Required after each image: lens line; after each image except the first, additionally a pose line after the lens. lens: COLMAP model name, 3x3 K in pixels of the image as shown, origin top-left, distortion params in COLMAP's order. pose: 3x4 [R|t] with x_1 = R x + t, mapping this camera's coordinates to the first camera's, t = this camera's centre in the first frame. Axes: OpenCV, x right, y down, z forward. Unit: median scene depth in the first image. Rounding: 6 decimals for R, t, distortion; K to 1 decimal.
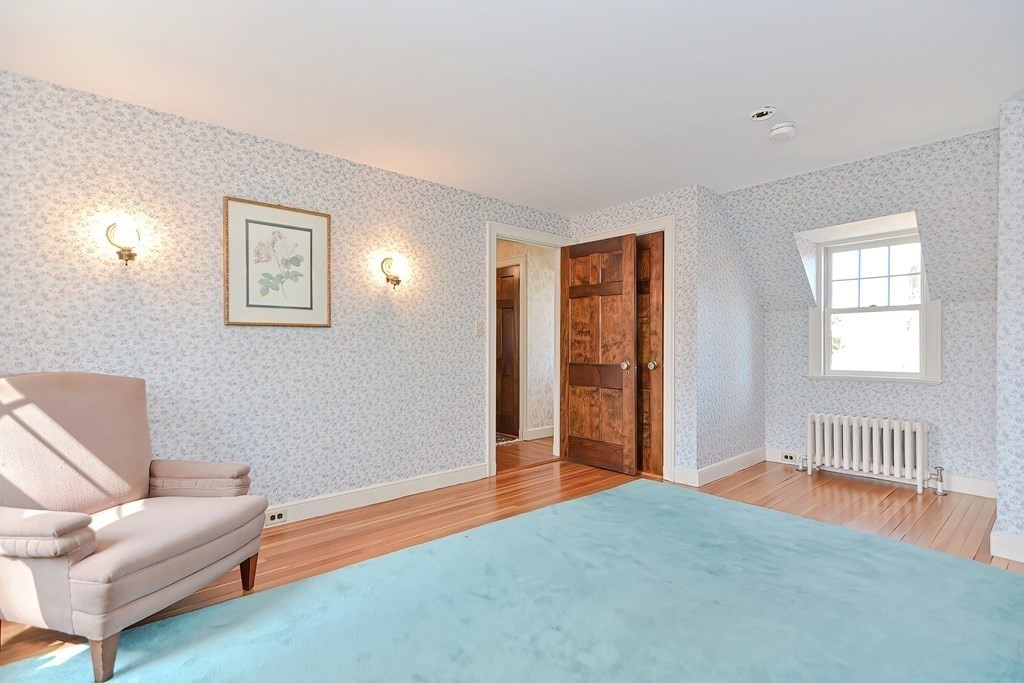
lens RADIAL K [[491.3, 0, 514.5], [0, 491.3, 345.3], [0, 0, 1]] dist [0.023624, -0.005082]
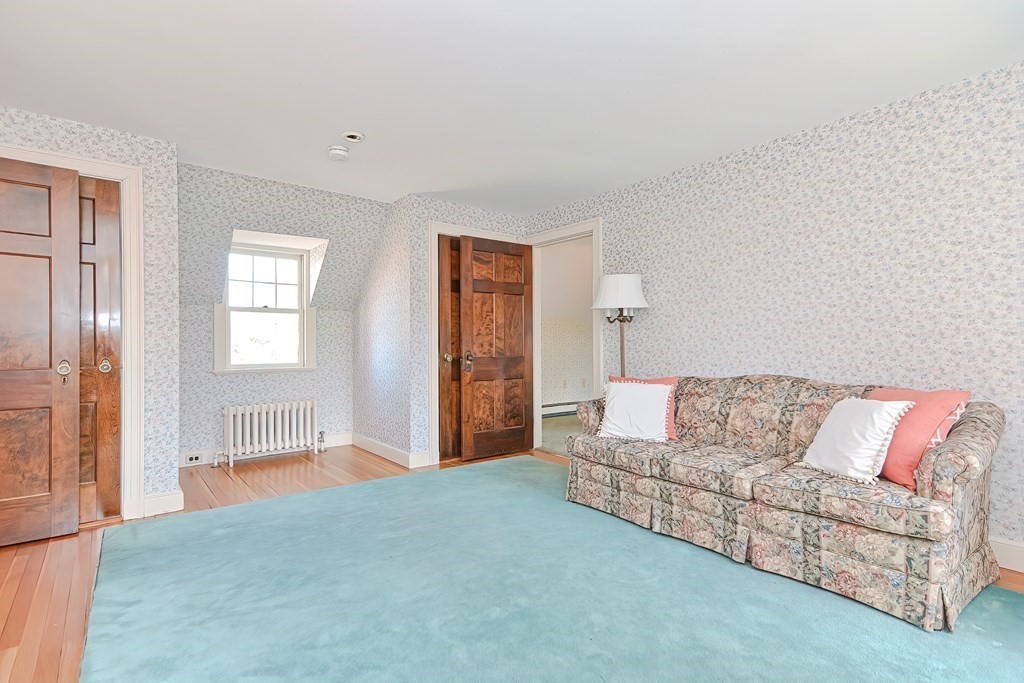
lens RADIAL K [[491.3, 0, 513.3], [0, 491.3, 343.5], [0, 0, 1]] dist [0.023624, -0.005082]
pose [[0.049612, 0.004081, 0.998760, -0.402194], [-0.000306, 0.999992, -0.004071, 0.009933], [-0.998769, -0.000104, 0.049613, 0.372712]]
